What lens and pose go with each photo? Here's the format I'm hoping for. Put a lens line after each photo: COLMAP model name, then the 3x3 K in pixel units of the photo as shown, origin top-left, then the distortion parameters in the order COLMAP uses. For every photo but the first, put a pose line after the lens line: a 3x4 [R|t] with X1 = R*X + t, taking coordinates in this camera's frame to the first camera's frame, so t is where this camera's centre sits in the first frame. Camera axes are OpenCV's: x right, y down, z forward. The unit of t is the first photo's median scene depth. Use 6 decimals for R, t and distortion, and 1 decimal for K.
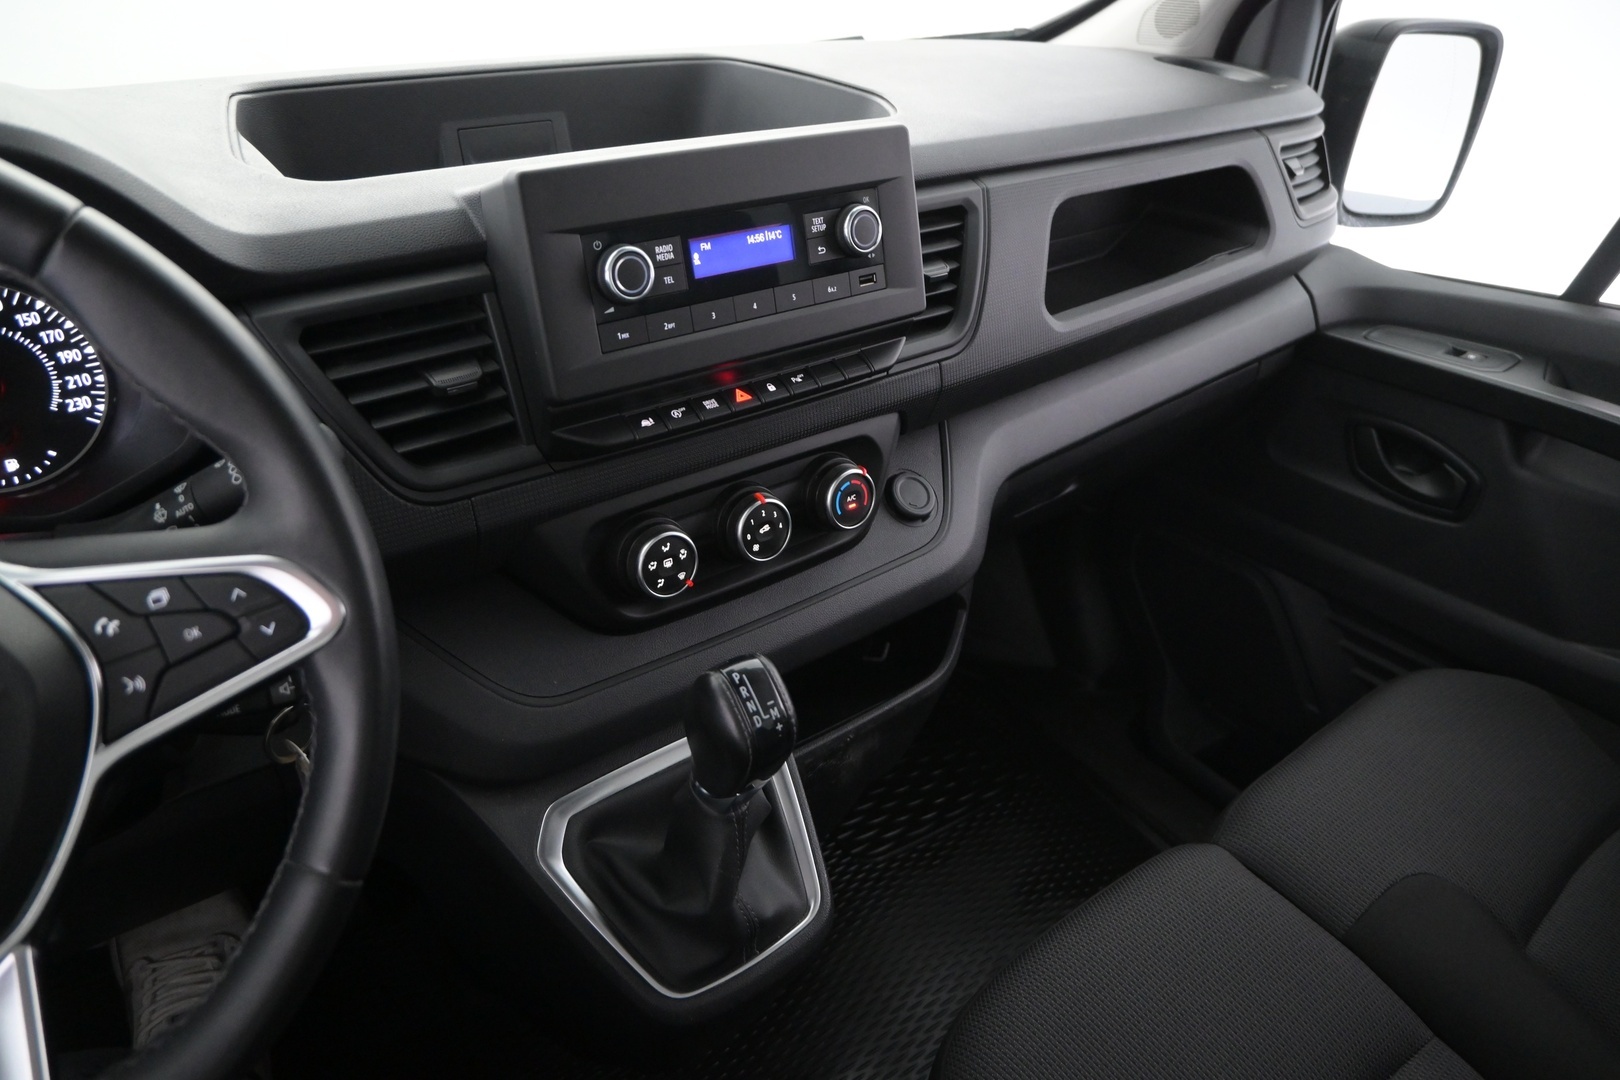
lens RADIAL K [[1116.5, 0, 820.4], [0, 1116.5, 530.8], [0, 0, 1]] dist [-0.003186, -0.006678]
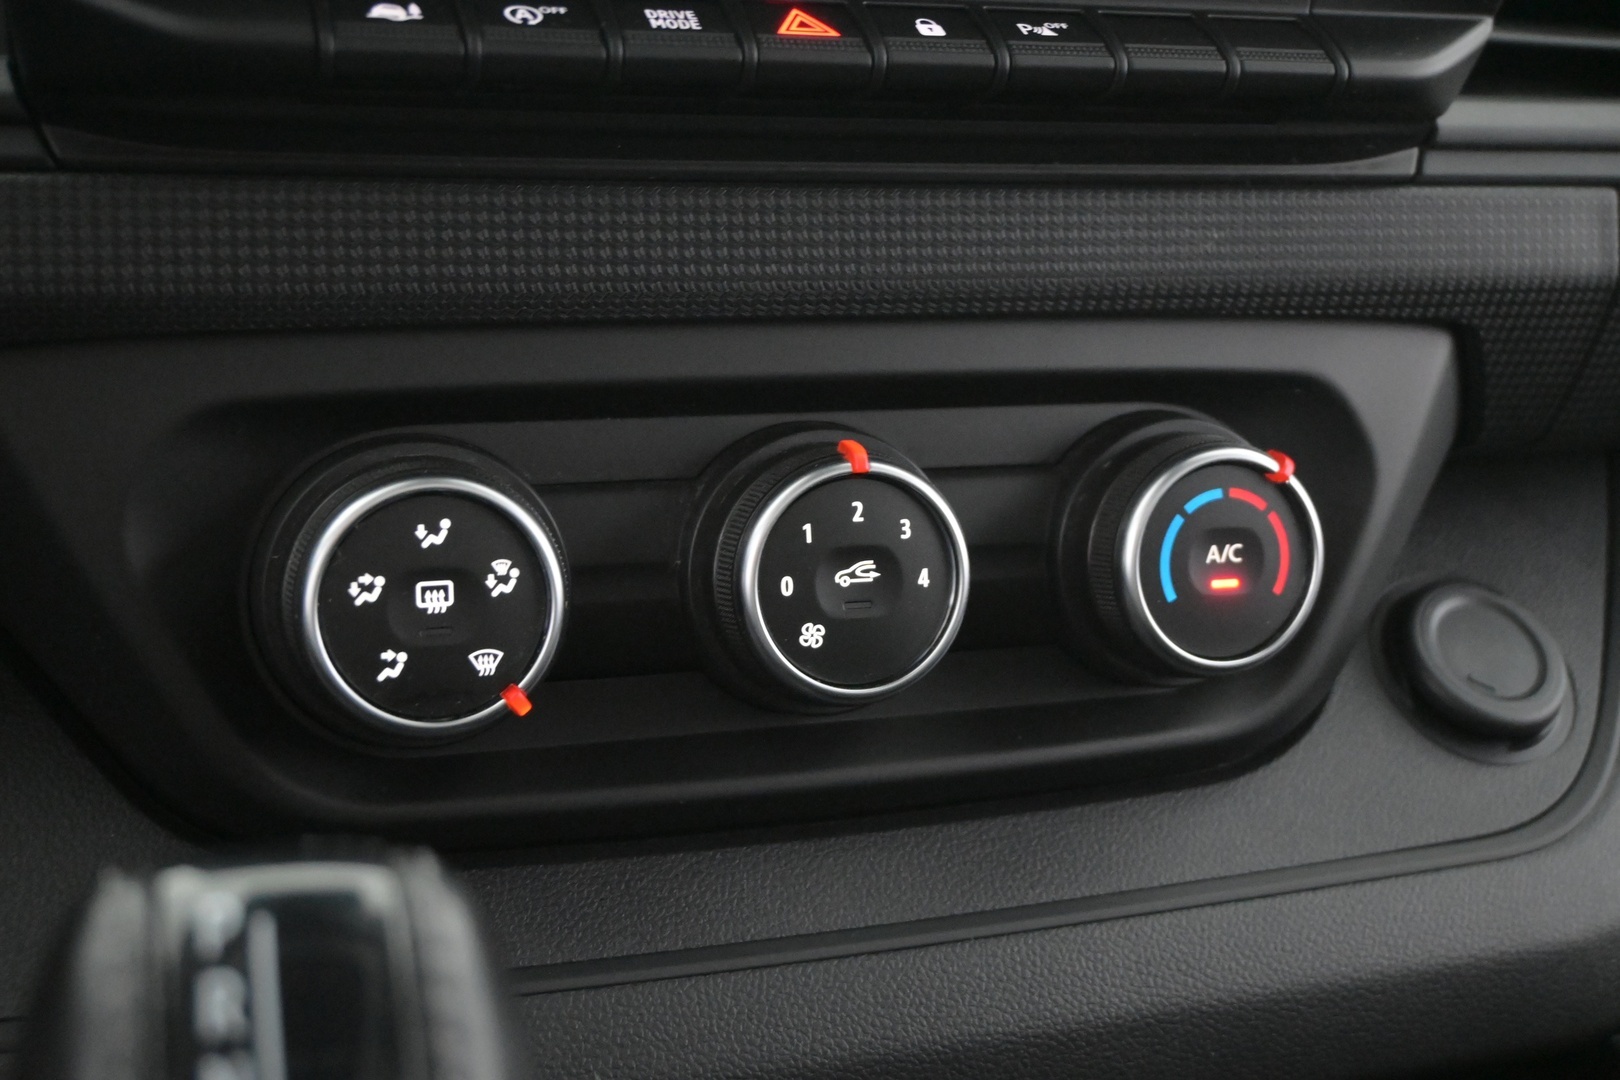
lens RADIAL K [[1956.4, 0, 805.1], [0, 1956.4, 544.2], [0, 0, 1]] dist [-0.007022, 0.000000]
pose [[0.942846, 0.103014, -0.316905, 0.091076], [-0.178873, 0.958847, -0.220492, 0.102247], [0.281150, 0.264576, 0.922472, 0.585439]]
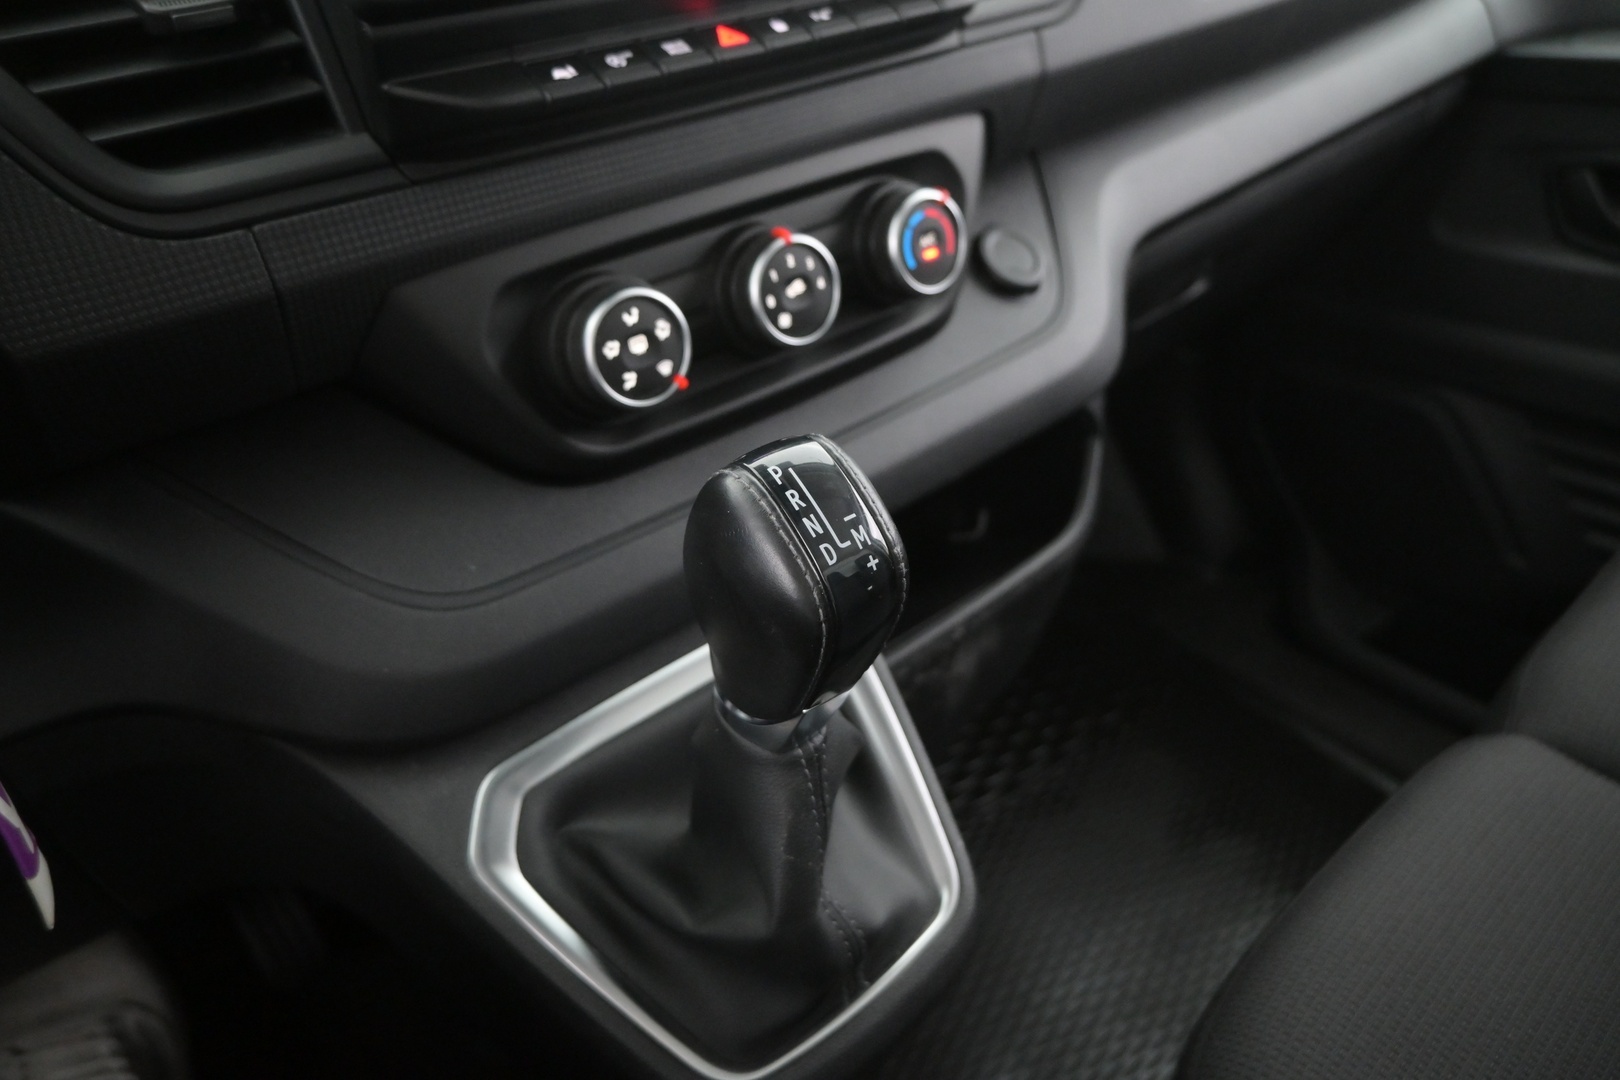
lens RADIAL K [[1116.5, 0, 805.3], [0, 1116.5, 536.1], [0, 0, 1]] dist [-0.003186, -0.006678]
pose [[0.992699, -0.113420, -0.041045, -0.036753], [0.114729, 0.992910, 0.031083, 0.118339], [0.037229, -0.035566, 0.998674, 0.411440]]
